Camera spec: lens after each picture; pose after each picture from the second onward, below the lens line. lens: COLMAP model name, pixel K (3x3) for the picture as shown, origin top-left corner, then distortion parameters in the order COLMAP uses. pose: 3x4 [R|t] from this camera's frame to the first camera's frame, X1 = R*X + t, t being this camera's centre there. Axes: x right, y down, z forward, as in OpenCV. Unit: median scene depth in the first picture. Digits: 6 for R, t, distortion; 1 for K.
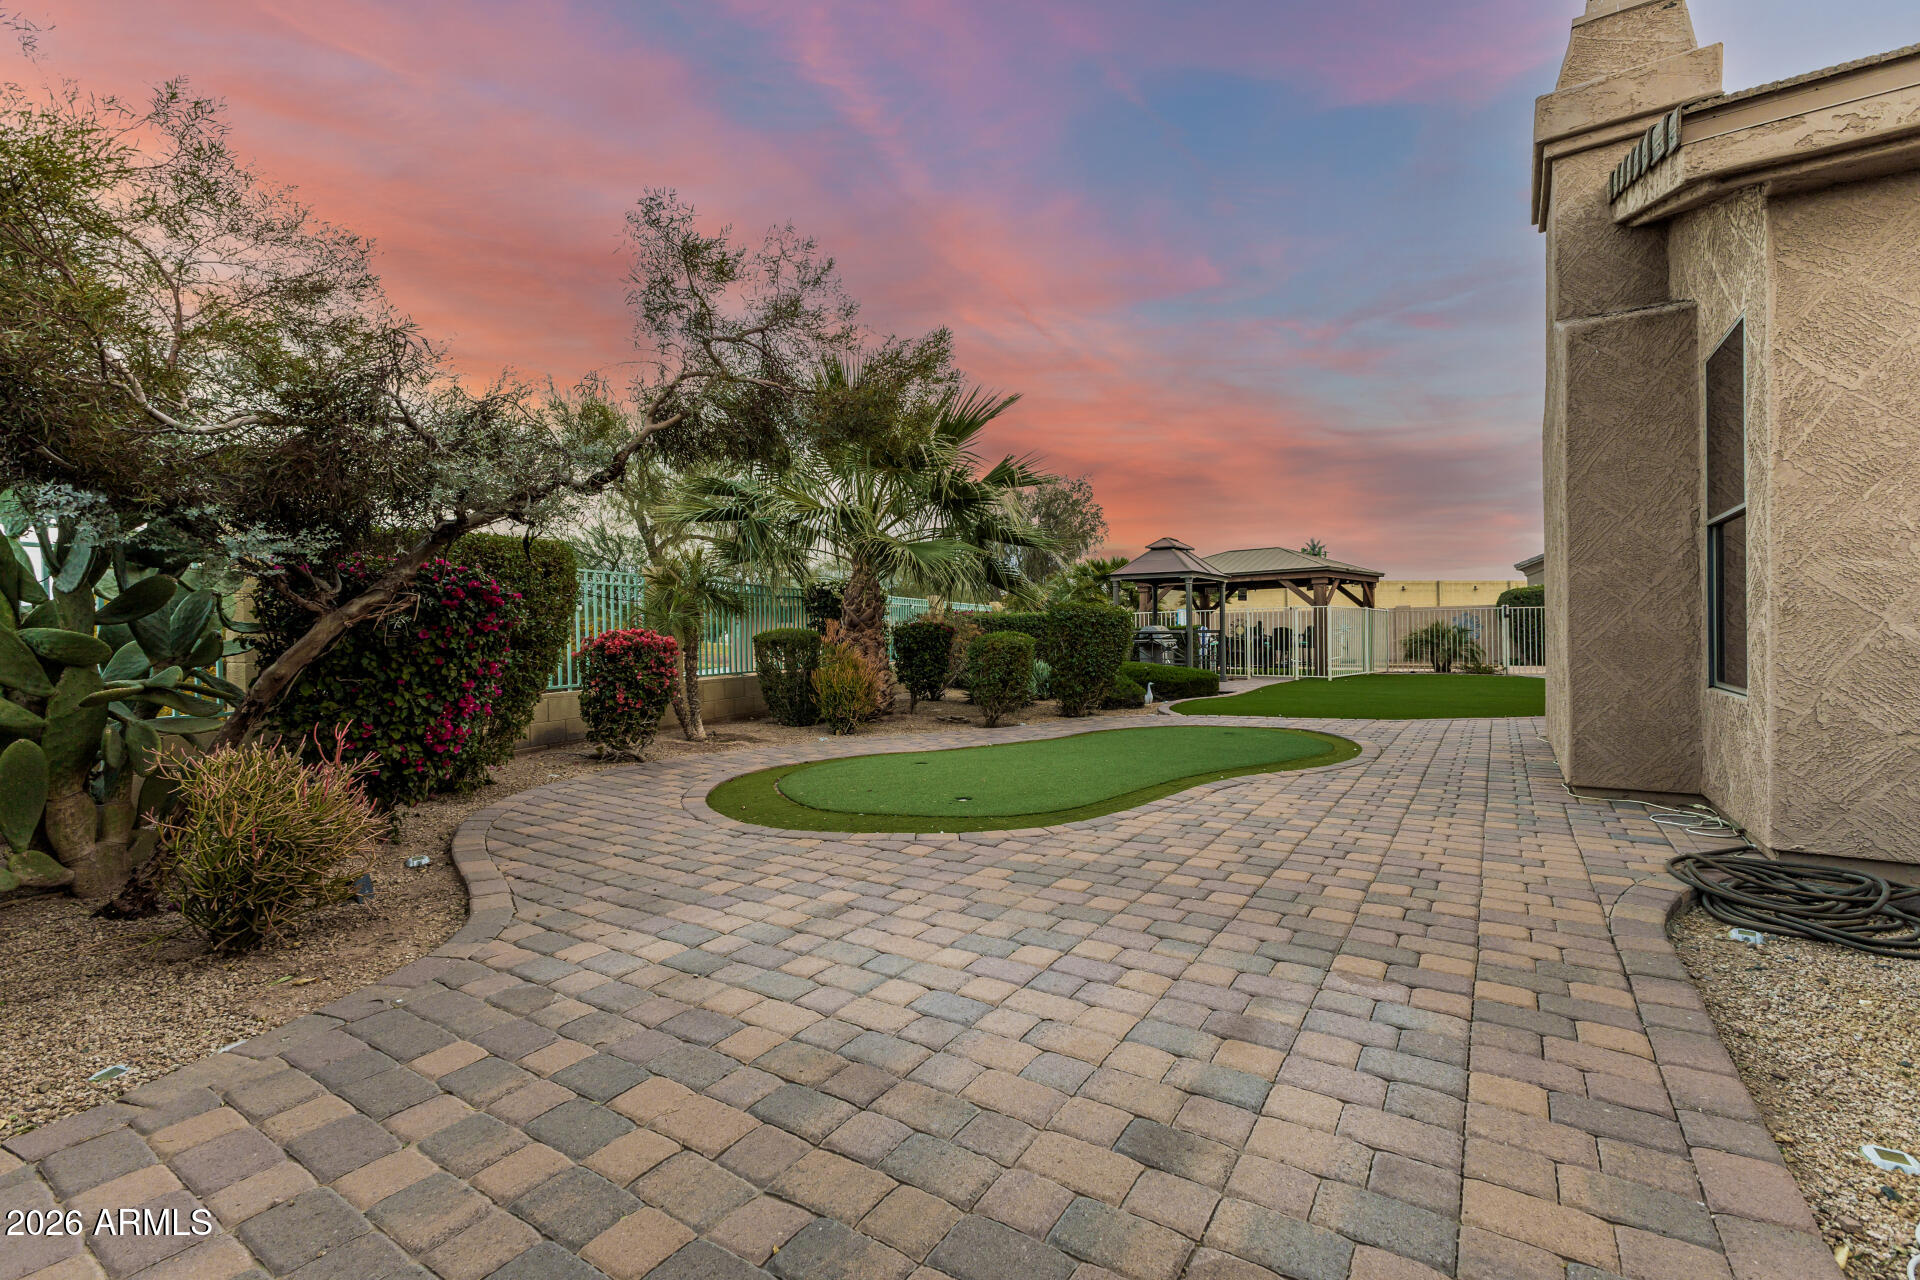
lens RADIAL K [[828.2, 0, 949.7], [0, 828.2, 631.4], [0, 0, 1]] dist [0.011995, -0.002426]
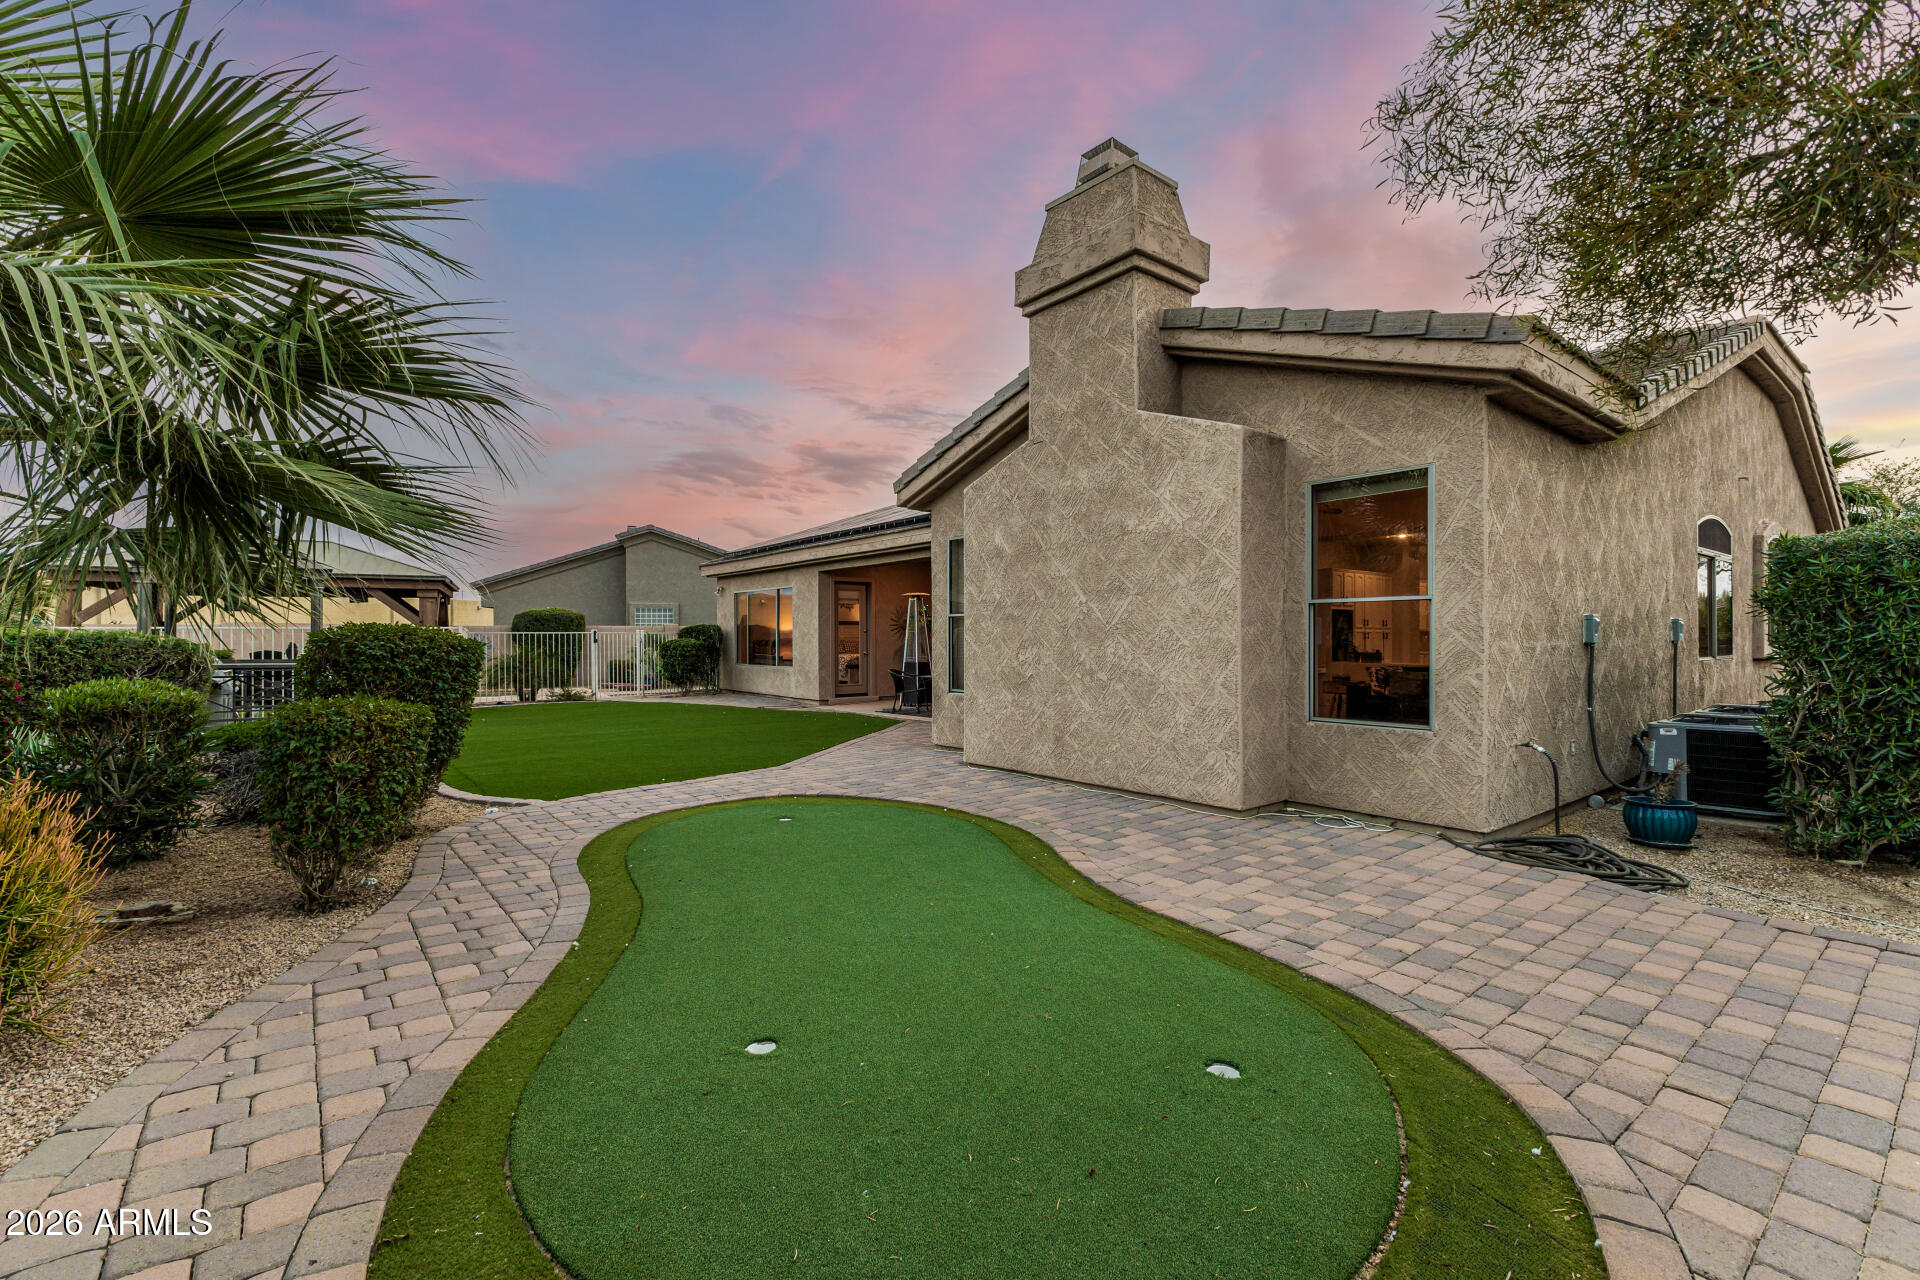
lens RADIAL K [[828.2, 0, 952.8], [0, 828.2, 633.6], [0, 0, 1]] dist [0.011995, -0.002426]
pose [[0.307039, 0.017796, 0.951531, -0.283804], [-0.006222, 0.999841, -0.016692, -0.025150], [-0.951677, -0.000795, 0.307101, 0.569658]]
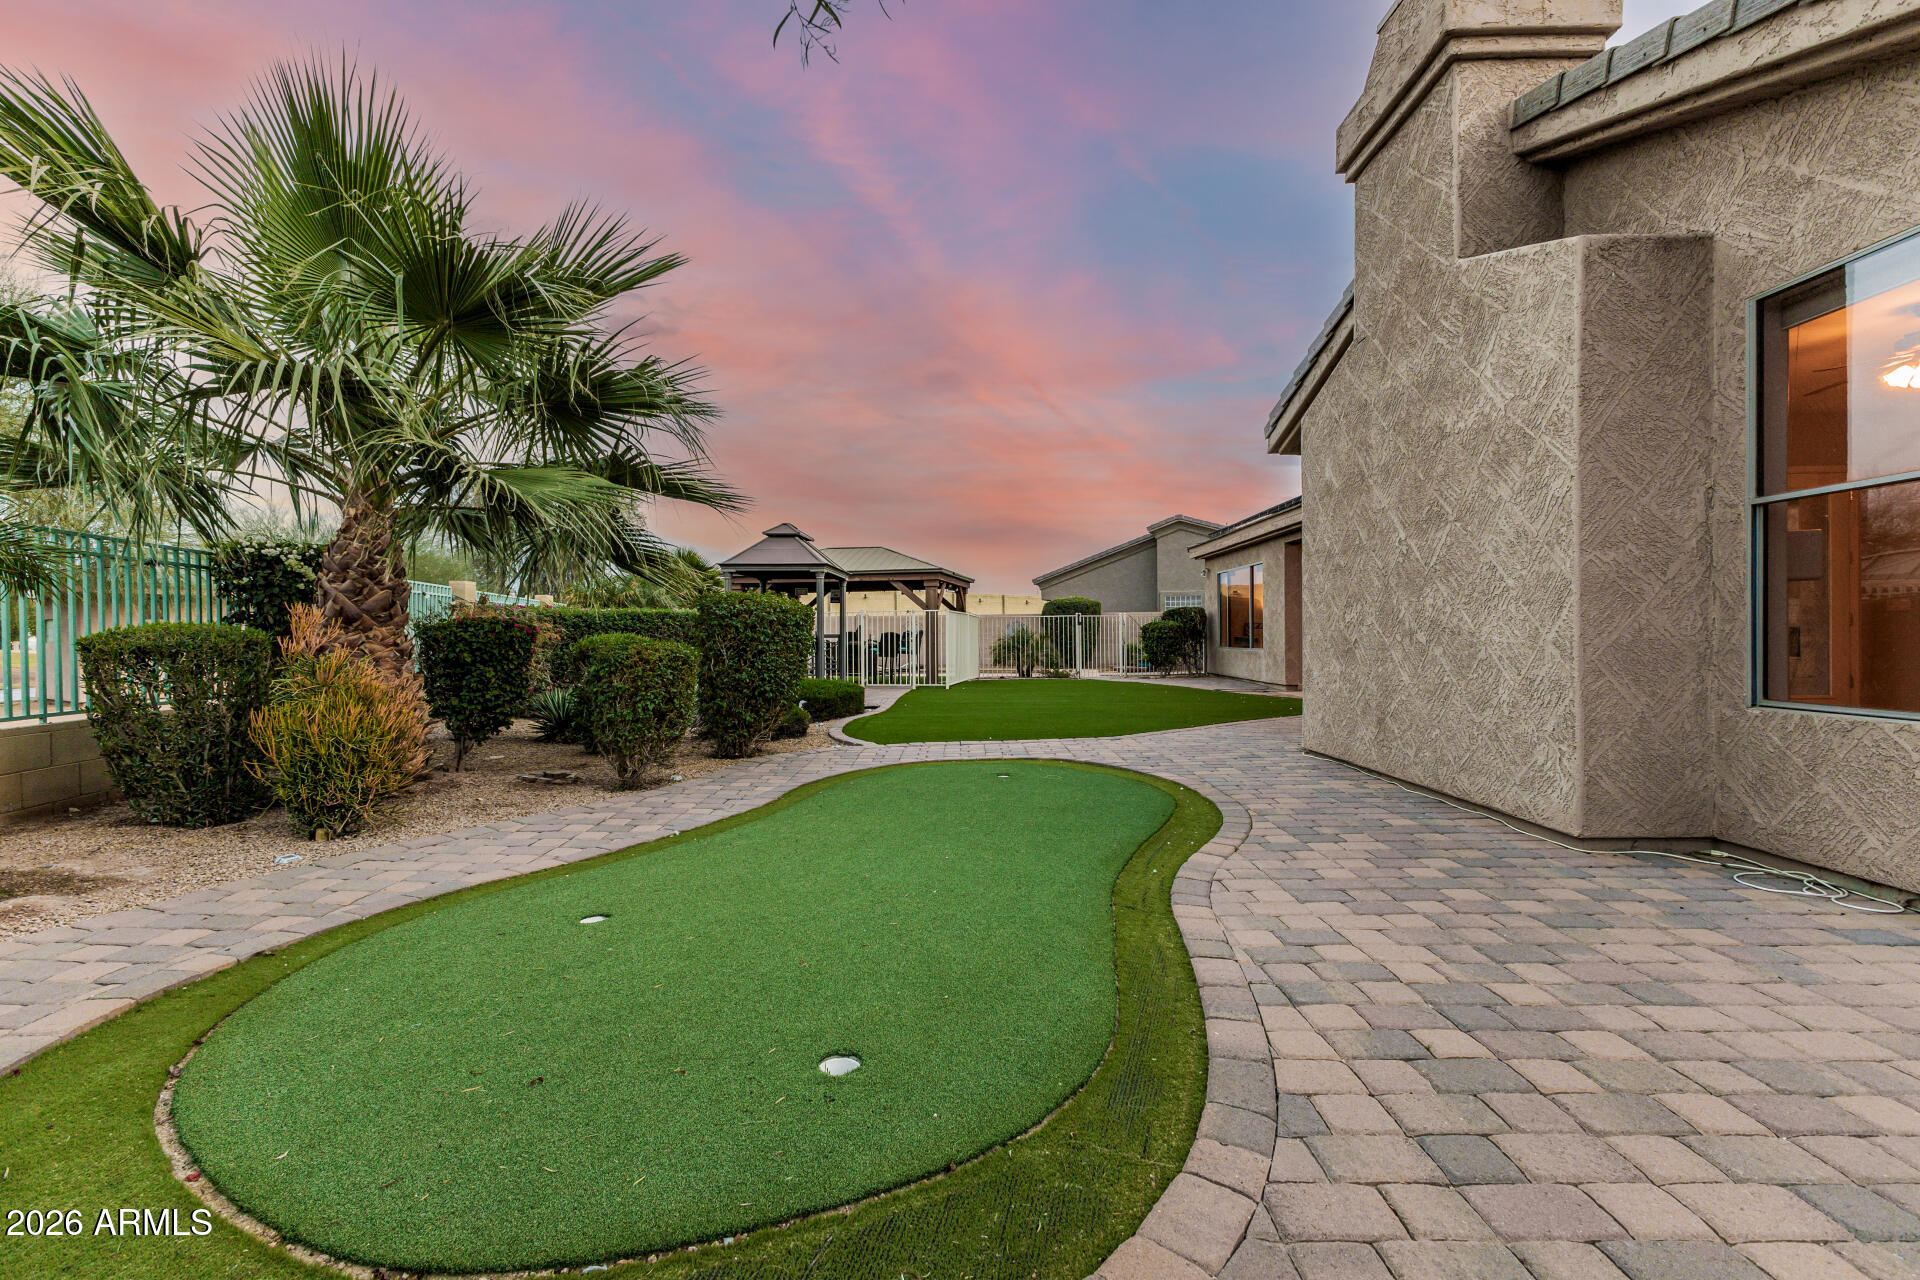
lens RADIAL K [[828.2, 0, 955.1], [0, 828.2, 636.3], [0, 0, 1]] dist [0.011995, -0.002426]
pose [[0.841588, 0.006267, 0.540084, -0.083374], [-0.006106, 0.999979, -0.002088, 0.002937], [-0.540086, -0.001540, 0.841609, 0.369249]]
